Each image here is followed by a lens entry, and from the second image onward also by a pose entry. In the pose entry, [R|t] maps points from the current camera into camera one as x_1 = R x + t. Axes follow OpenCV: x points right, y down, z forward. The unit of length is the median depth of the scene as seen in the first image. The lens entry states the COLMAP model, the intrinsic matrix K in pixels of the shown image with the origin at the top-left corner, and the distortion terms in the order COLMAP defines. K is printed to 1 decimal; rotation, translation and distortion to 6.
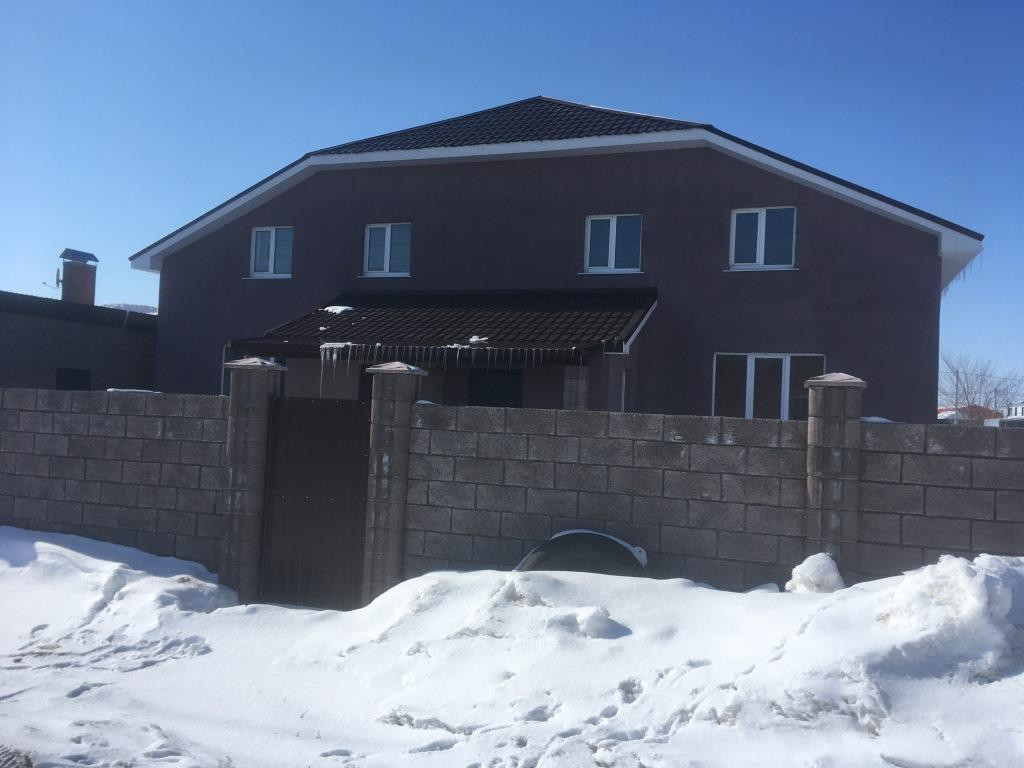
lens RADIAL K [[858.7, 0, 512.0], [0, 858.7, 384.0], [0, 0, 1]] dist [0.126016, -0.181048]
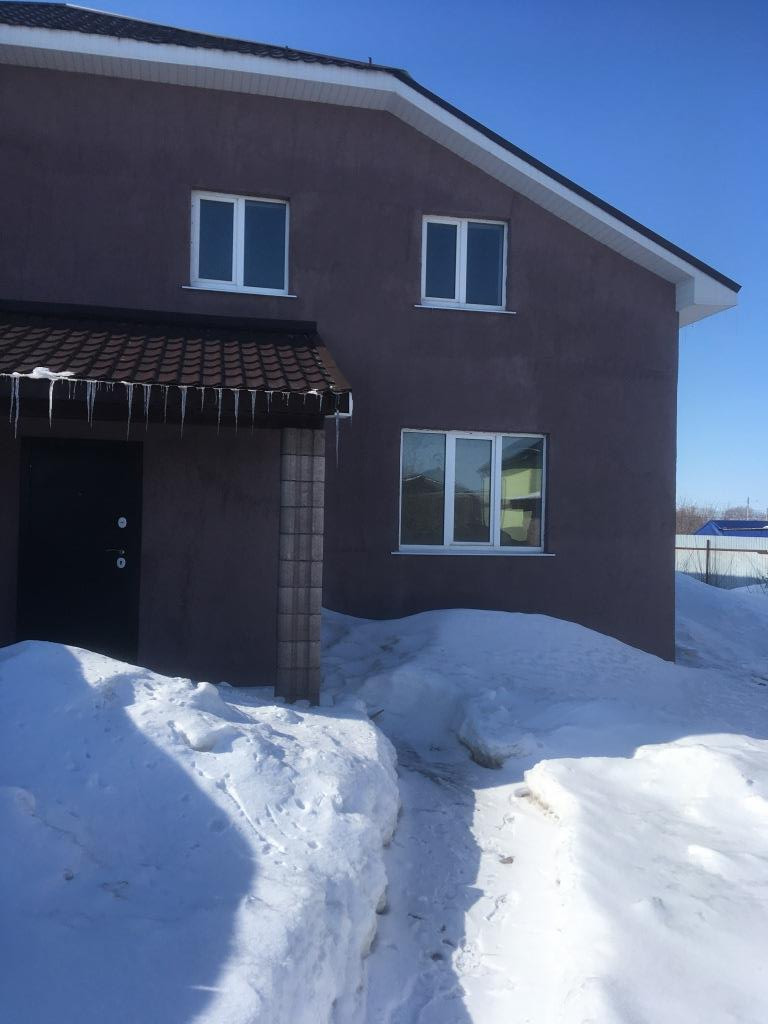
lens RADIAL K [[858.7, 0, 387.9], [0, 858.7, 514.4], [0, 0, 1]] dist [0.126016, -0.181048]
pose [[0.850435, -0.013069, 0.525918, -0.122641], [0.000215, 0.999700, 0.024496, 0.013278], [-0.526080, -0.020719, 0.850182, 0.432588]]
